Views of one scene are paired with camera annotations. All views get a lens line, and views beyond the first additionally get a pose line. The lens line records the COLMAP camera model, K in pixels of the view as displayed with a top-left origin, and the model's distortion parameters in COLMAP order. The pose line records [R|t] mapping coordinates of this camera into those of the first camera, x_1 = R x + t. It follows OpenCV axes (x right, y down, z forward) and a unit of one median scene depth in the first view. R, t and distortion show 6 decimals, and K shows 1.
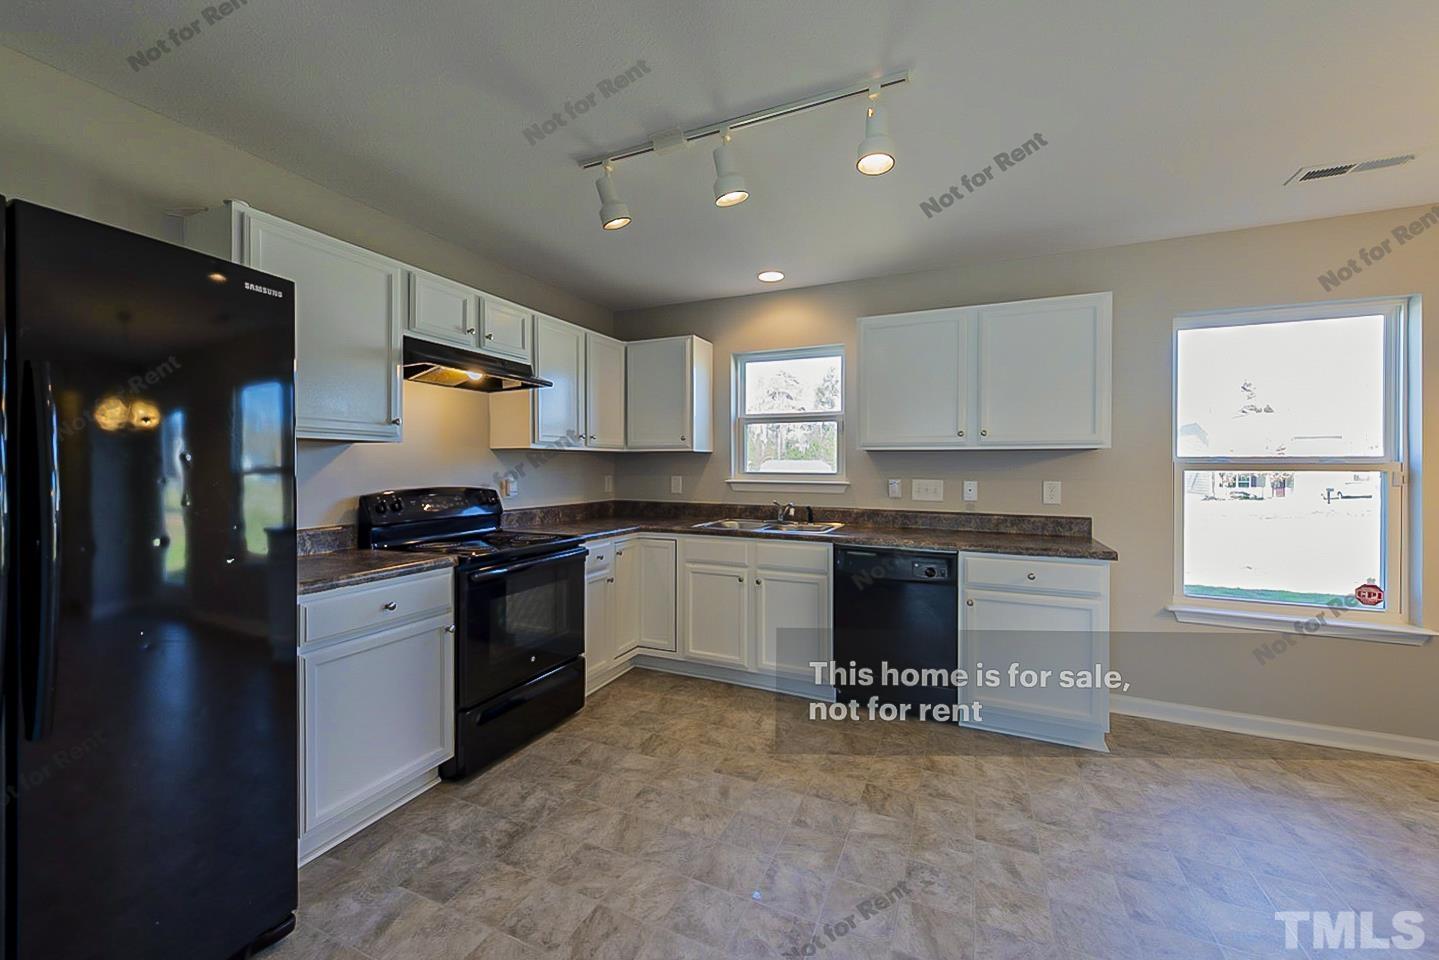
lens RADIAL K [[558.7, 0, 703.8], [0, 558.7, 468.9], [0, 0, 1]] dist [0.000954, -0.000088]
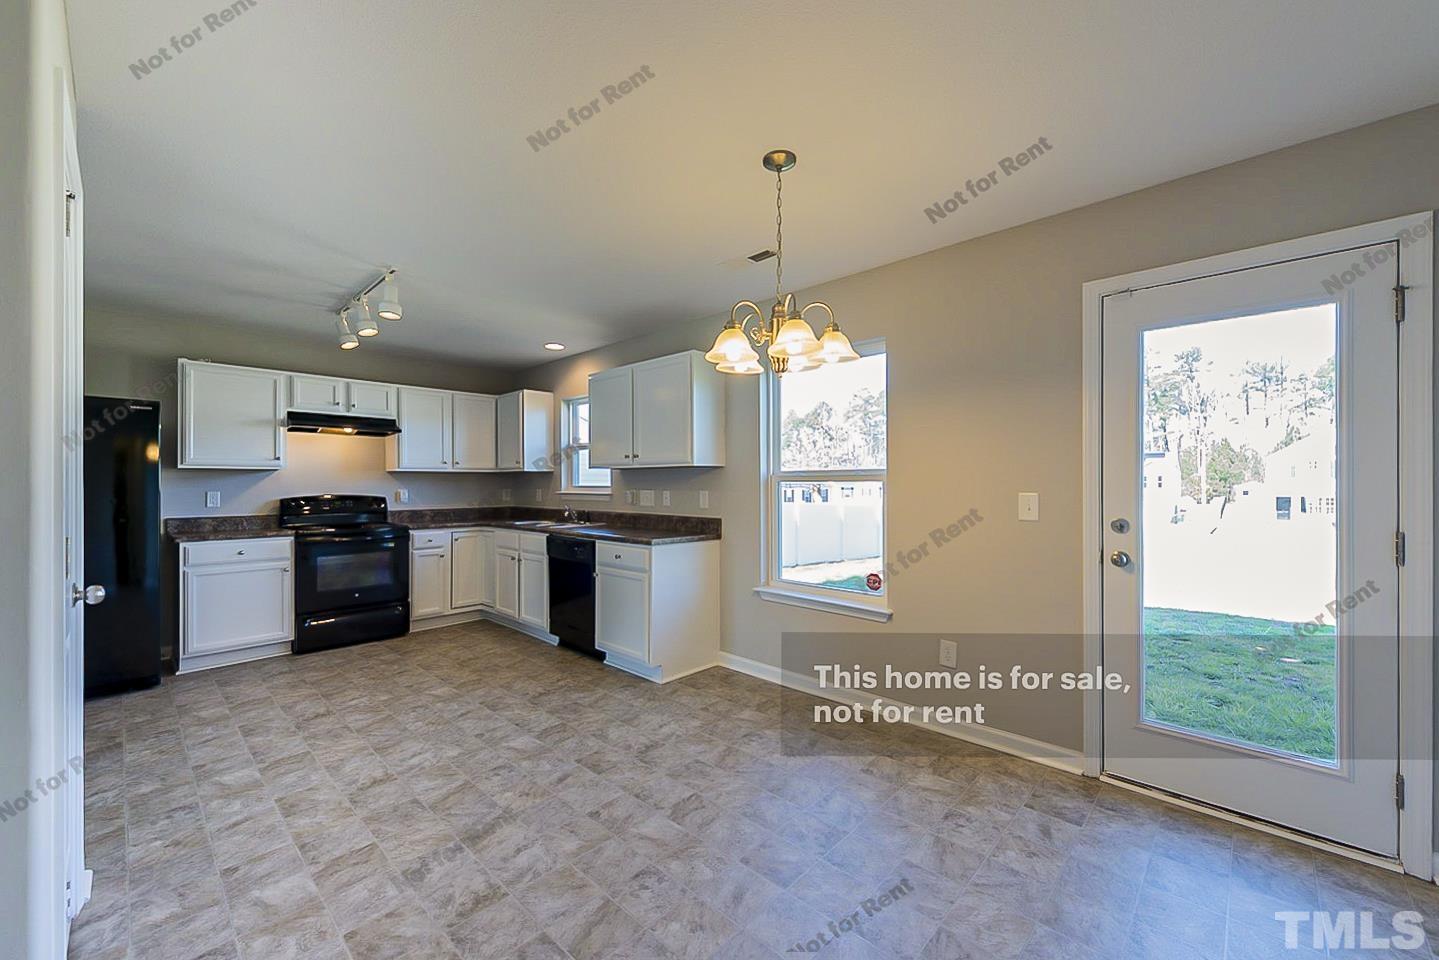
lens RADIAL K [[558.7, 0, 714.9], [0, 558.7, 473.9], [0, 0, 1]] dist [0.000954, -0.000088]
pose [[0.952543, -0.011091, -0.304203, 1.061548], [0.006118, 0.999832, -0.017293, 0.004905], [0.304343, 0.014611, 0.952450, -0.248991]]
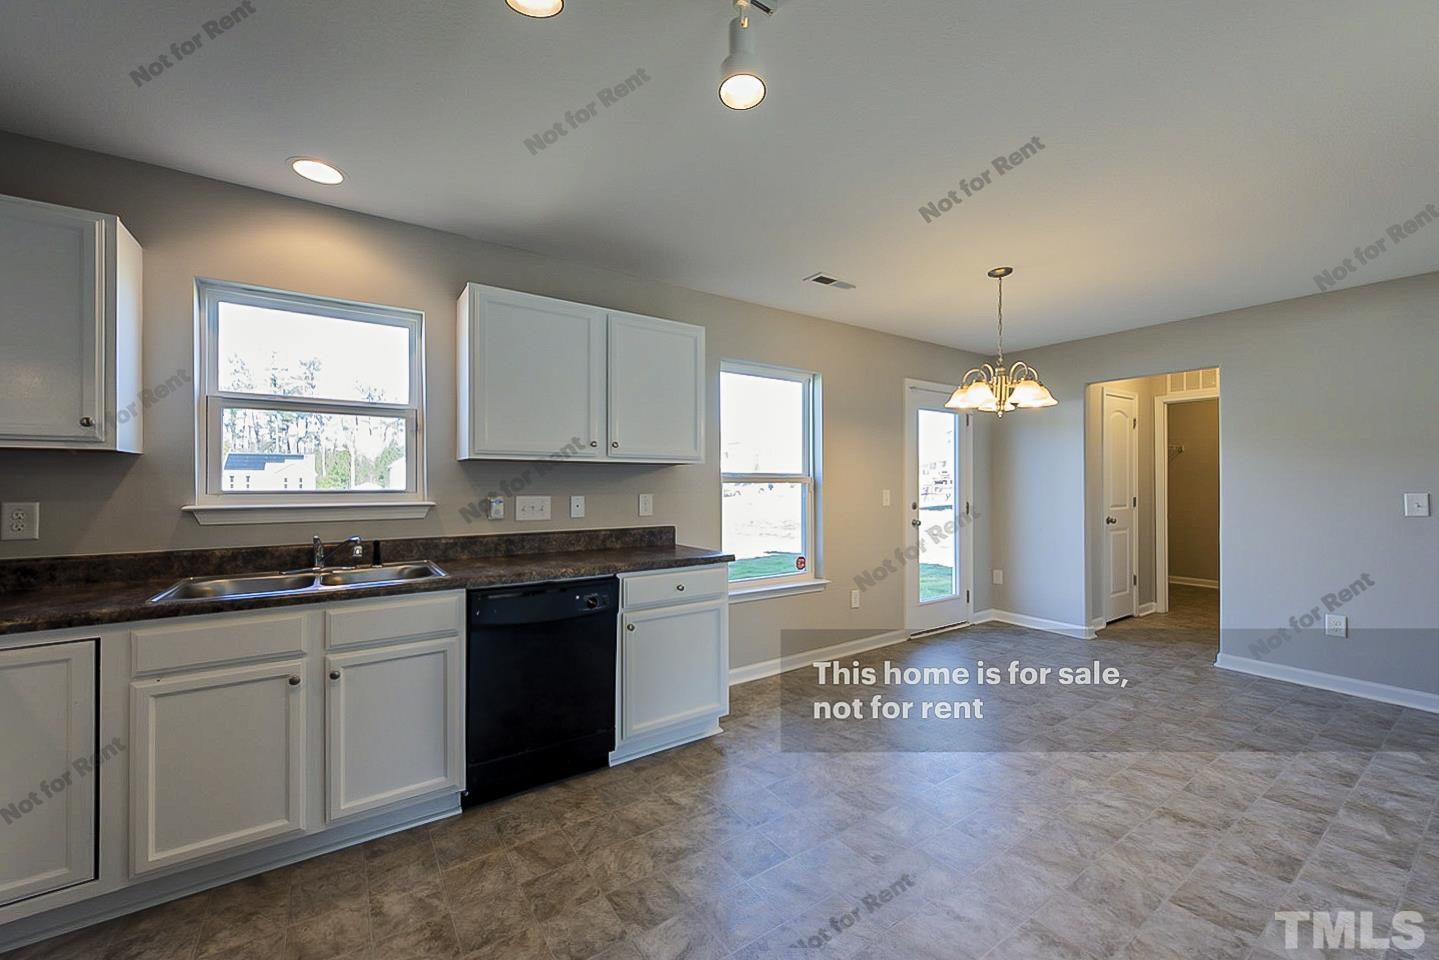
lens RADIAL K [[558.7, 0, 720.7], [0, 558.7, 483.0], [0, 0, 1]] dist [0.000954, -0.000088]
pose [[0.506620, -0.006708, 0.862143, -0.210758], [0.004598, 0.999977, 0.005079, -0.004057], [-0.862157, 0.001391, 0.506639, 0.352205]]
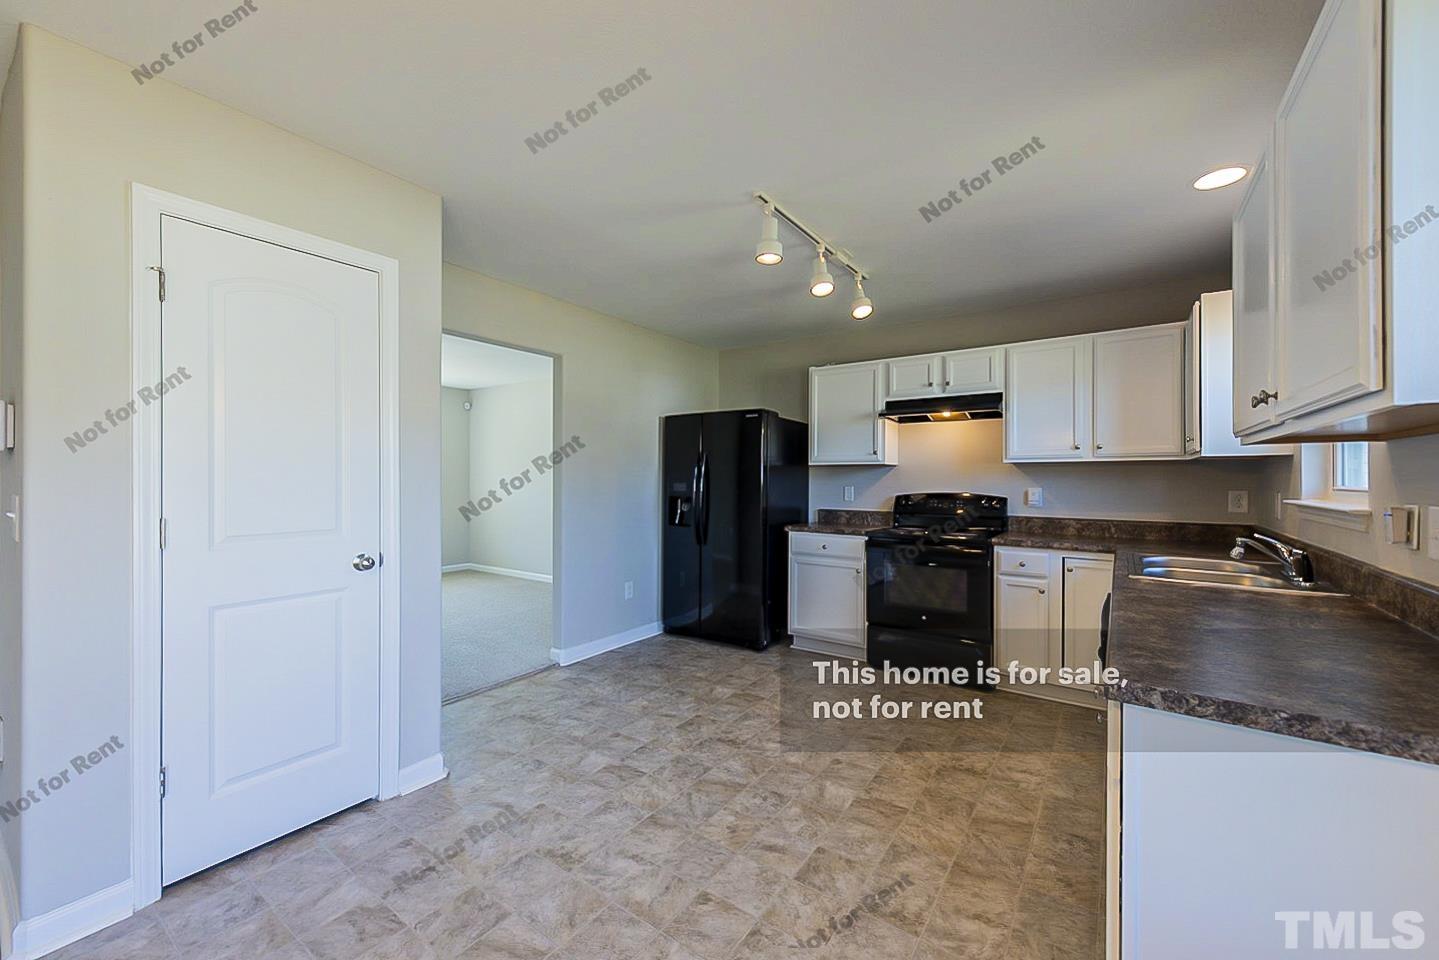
lens RADIAL K [[558.7, 0, 732.8], [0, 558.7, 472.0], [0, 0, 1]] dist [0.000954, -0.000088]
pose [[-0.158004, -0.018267, -0.987269, 0.952315], [-0.006850, 0.999825, -0.017404, 0.007144], [0.987415, 0.004013, -0.158102, 0.633704]]
